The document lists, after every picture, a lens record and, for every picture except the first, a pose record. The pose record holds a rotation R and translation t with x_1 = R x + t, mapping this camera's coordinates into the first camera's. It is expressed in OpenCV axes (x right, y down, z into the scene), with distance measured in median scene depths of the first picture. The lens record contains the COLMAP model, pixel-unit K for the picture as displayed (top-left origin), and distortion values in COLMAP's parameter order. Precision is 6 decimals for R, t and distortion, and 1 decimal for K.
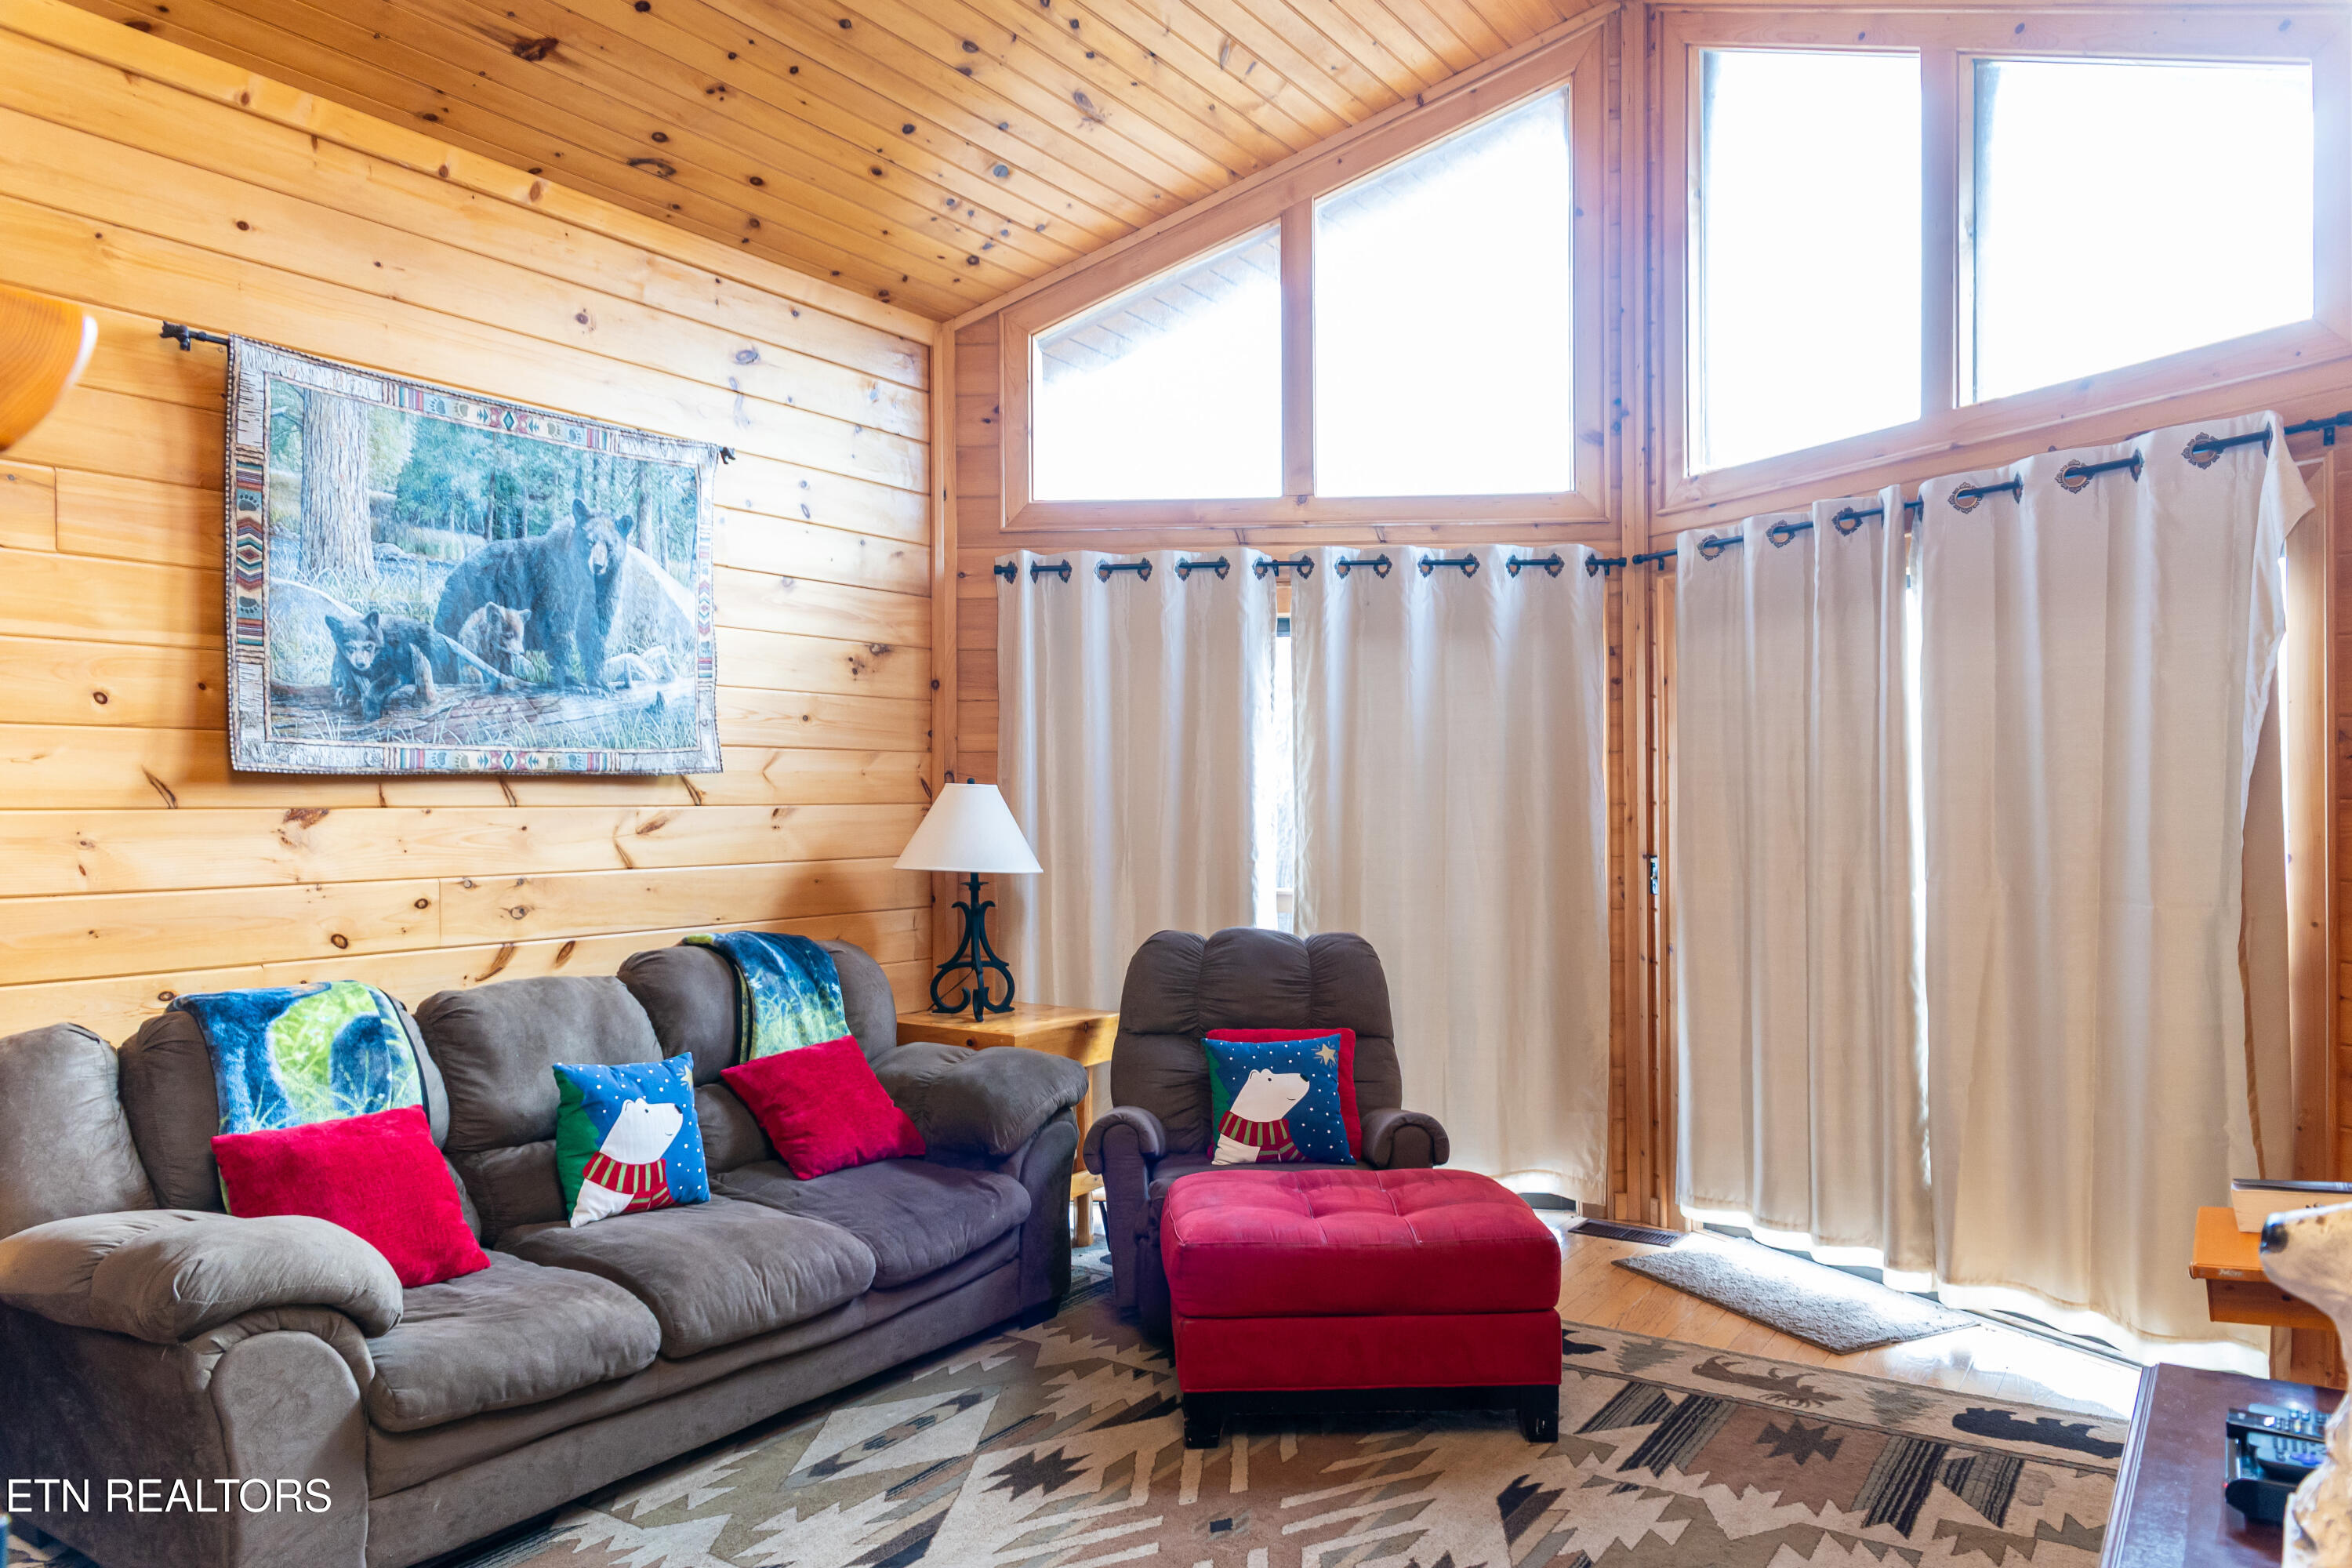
lens RADIAL K [[1576.9, 0, 1175.1], [0, 1576.9, 760.1], [0, 0, 1]] dist [-0.001205, 0.001142]
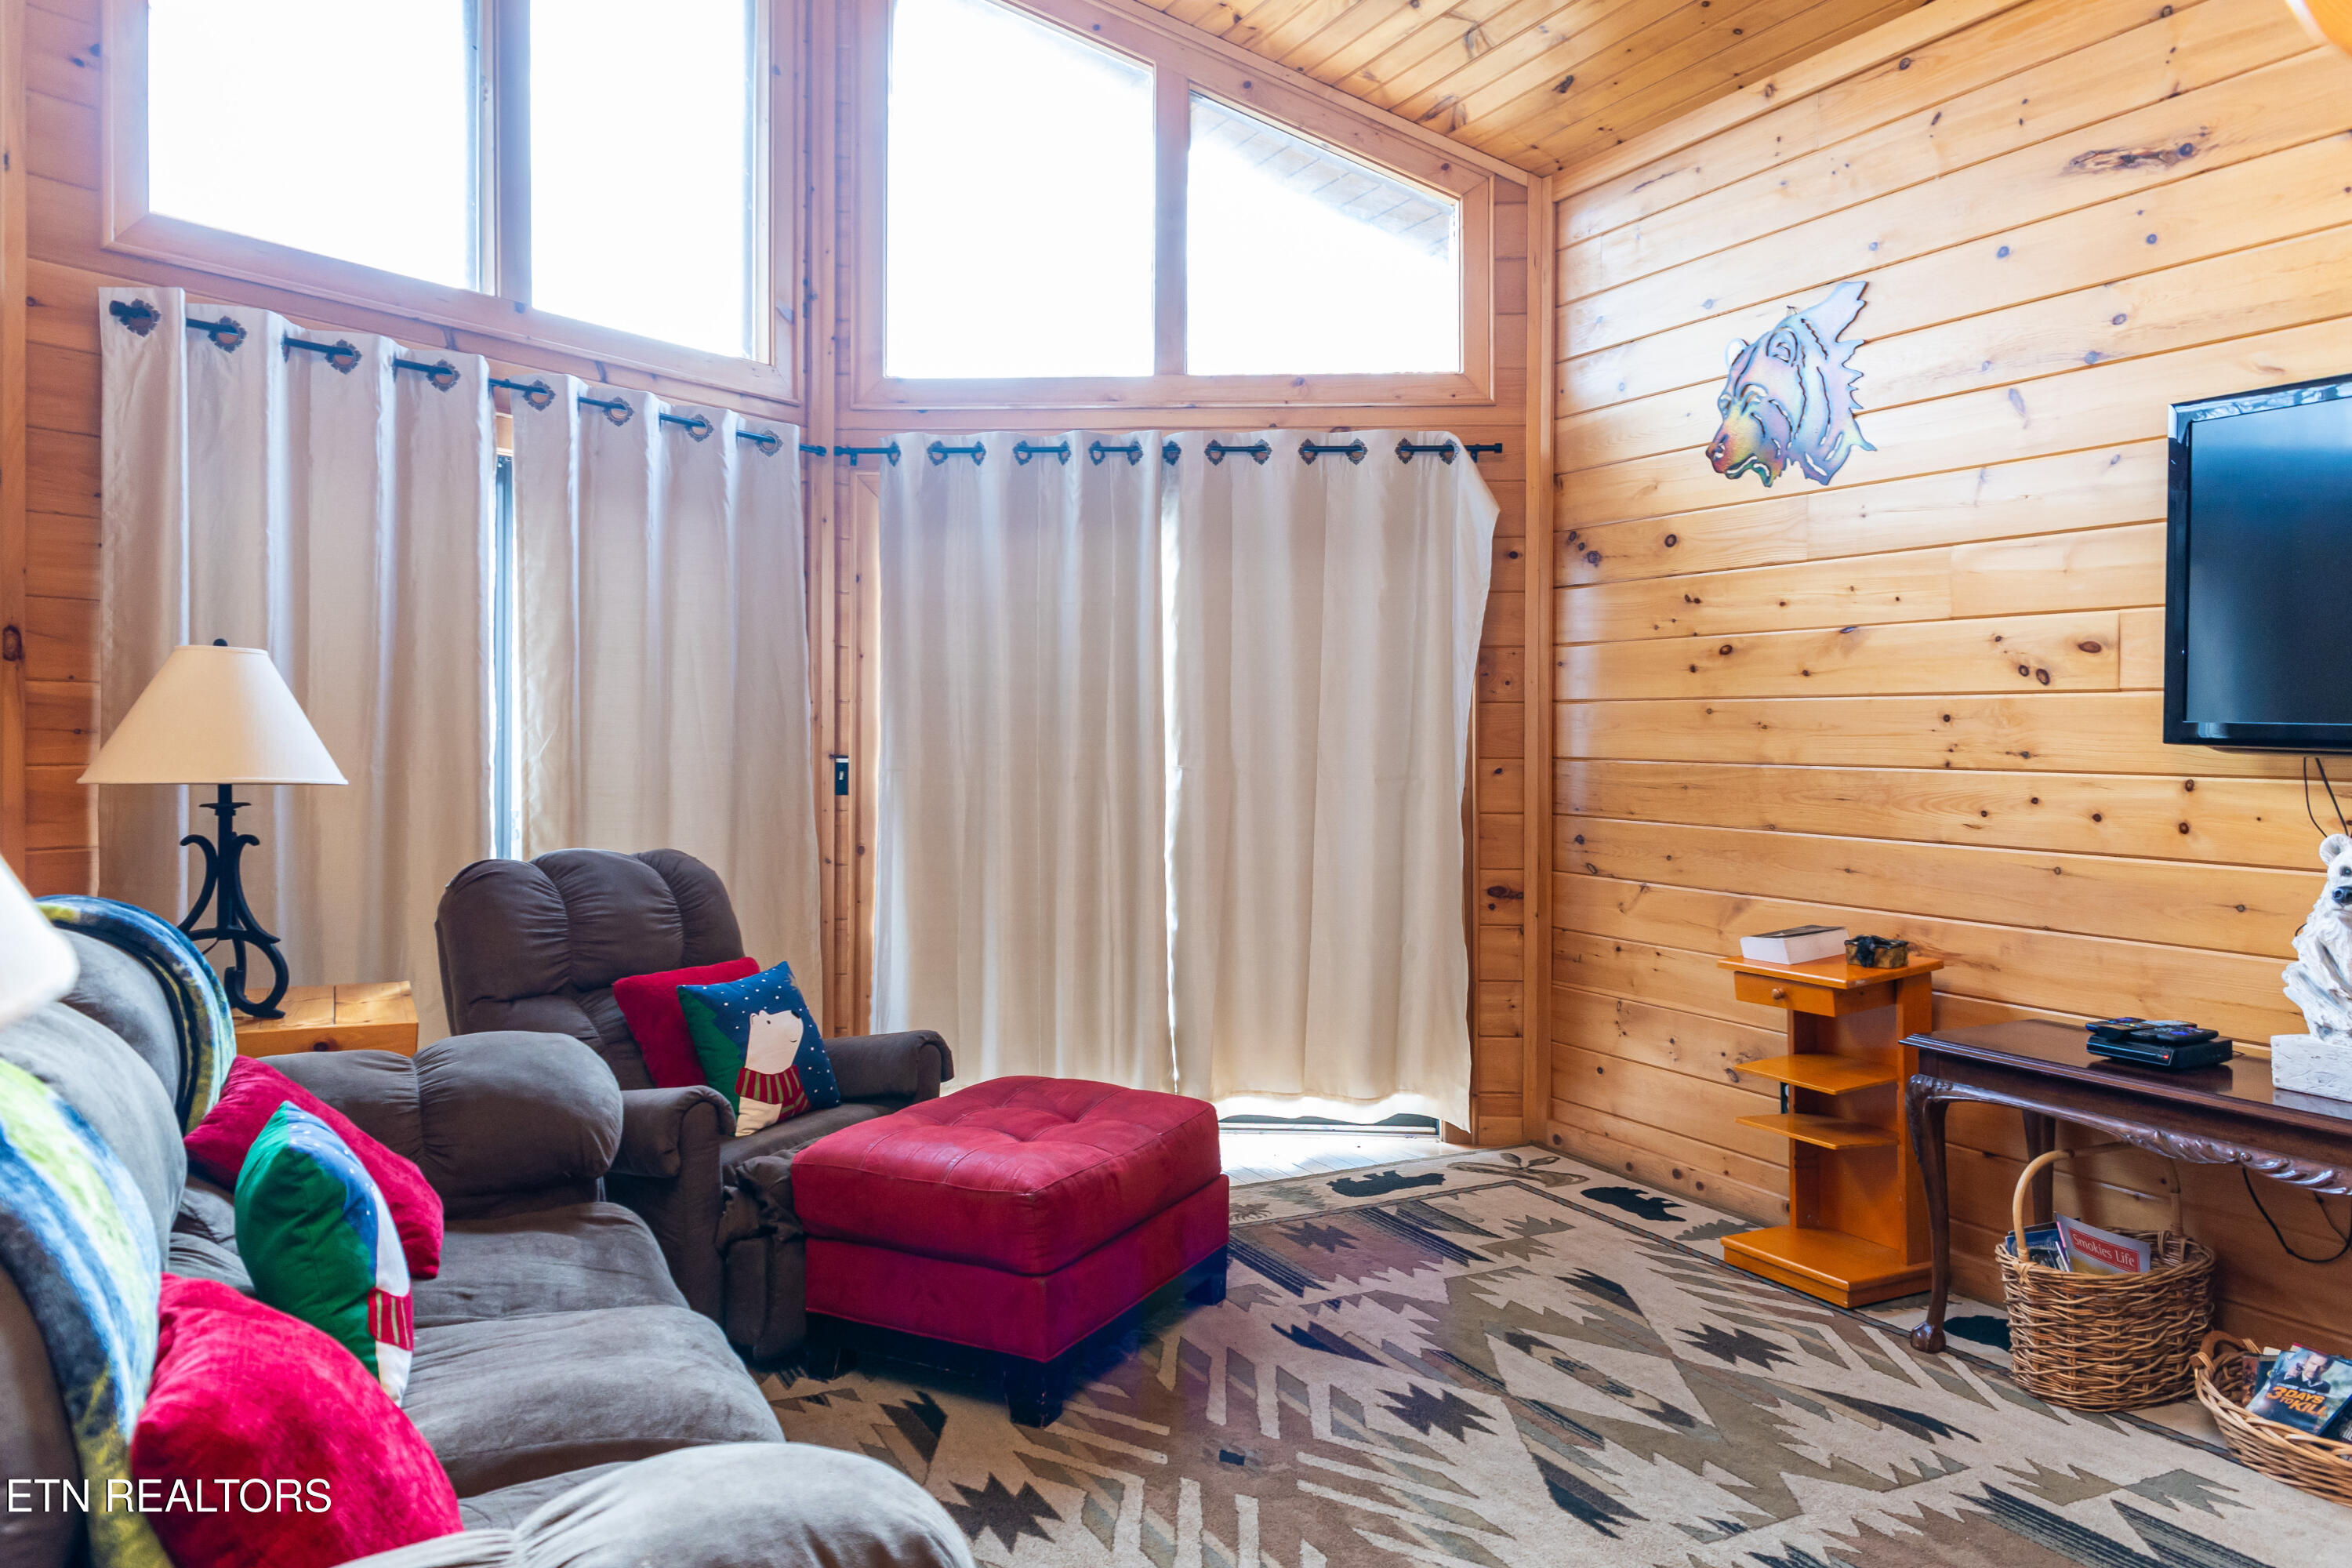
lens RADIAL K [[1599.7, 0, 1172.1], [0, 1599.7, 738.2], [0, 0, 1]] dist [-0.086640, 0.072217]
pose [[0.506168, 0.003640, 0.862427, -0.654817], [-0.035204, 0.999245, 0.016444, 0.037966], [-0.861716, -0.038684, 0.505914, 0.475172]]
